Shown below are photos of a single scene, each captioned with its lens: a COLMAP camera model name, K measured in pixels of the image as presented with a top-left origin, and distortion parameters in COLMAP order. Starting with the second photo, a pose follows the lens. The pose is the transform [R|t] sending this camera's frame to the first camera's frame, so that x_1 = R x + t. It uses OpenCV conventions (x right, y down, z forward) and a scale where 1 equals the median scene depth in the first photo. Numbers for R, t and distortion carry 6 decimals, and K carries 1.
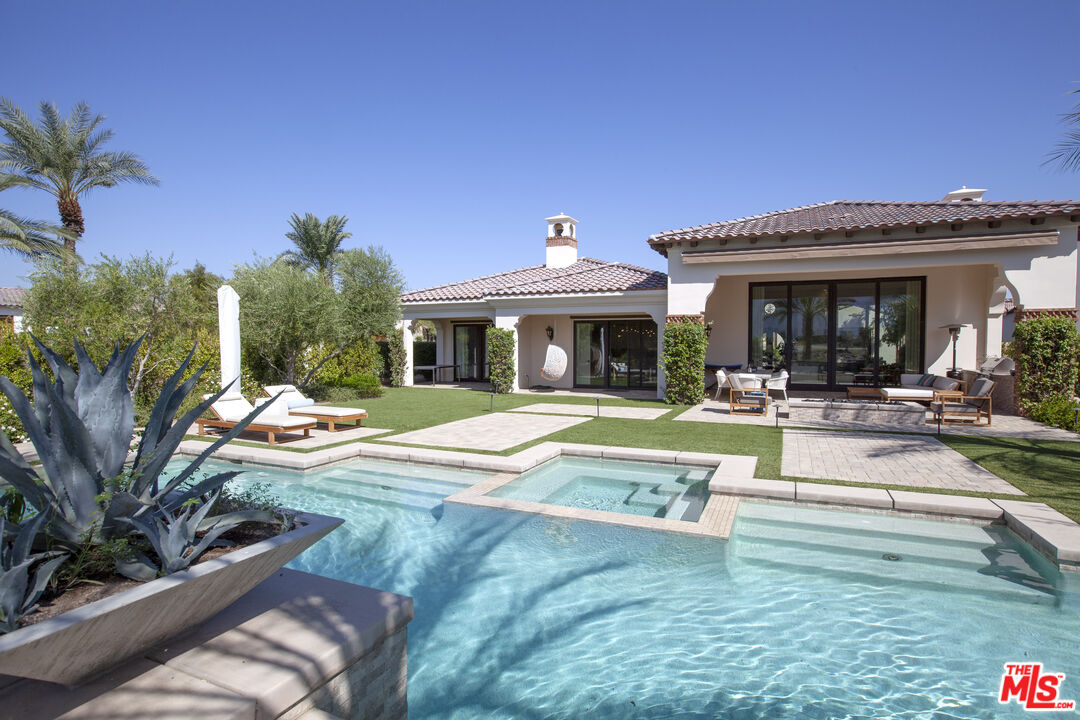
lens RADIAL K [[535.8, 0, 541.8], [0, 535.8, 368.0], [0, 0, 1]] dist [-0.057391, 0.027572]
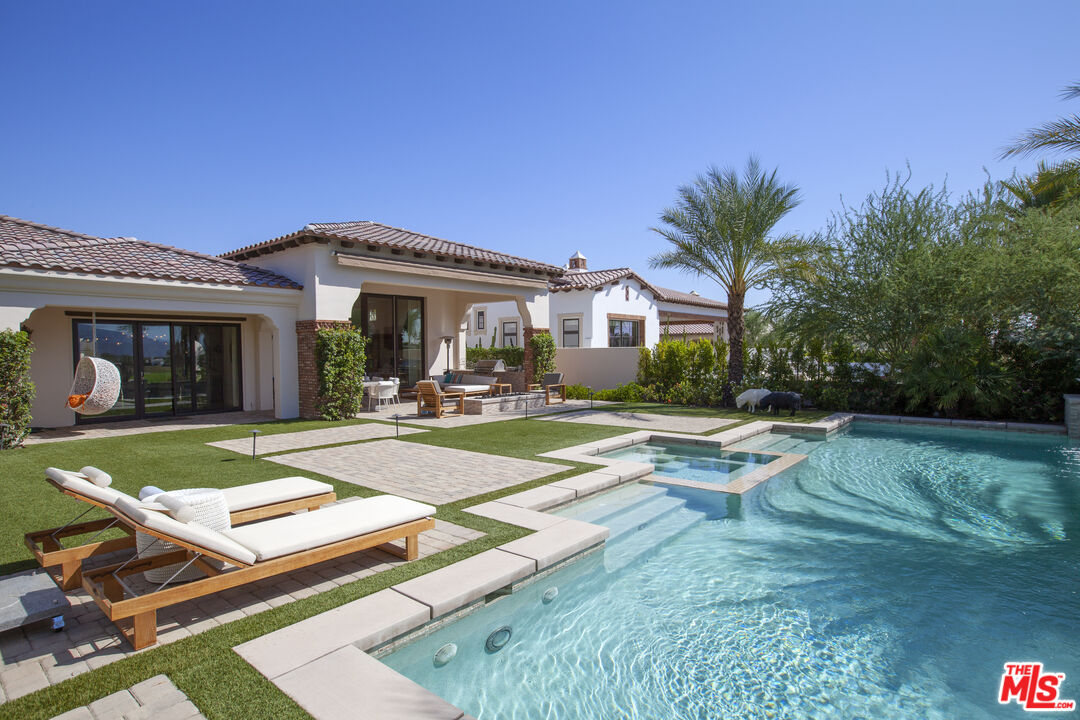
lens RADIAL K [[573.5, 0, 540.4], [0, 573.5, 365.9], [0, 0, 1]] dist [-0.053254, 0.031783]
pose [[0.289456, -0.030292, 0.956712, -0.569033], [0.048169, 0.998694, 0.017047, -0.022882], [-0.955978, 0.041150, 0.290537, 0.396353]]
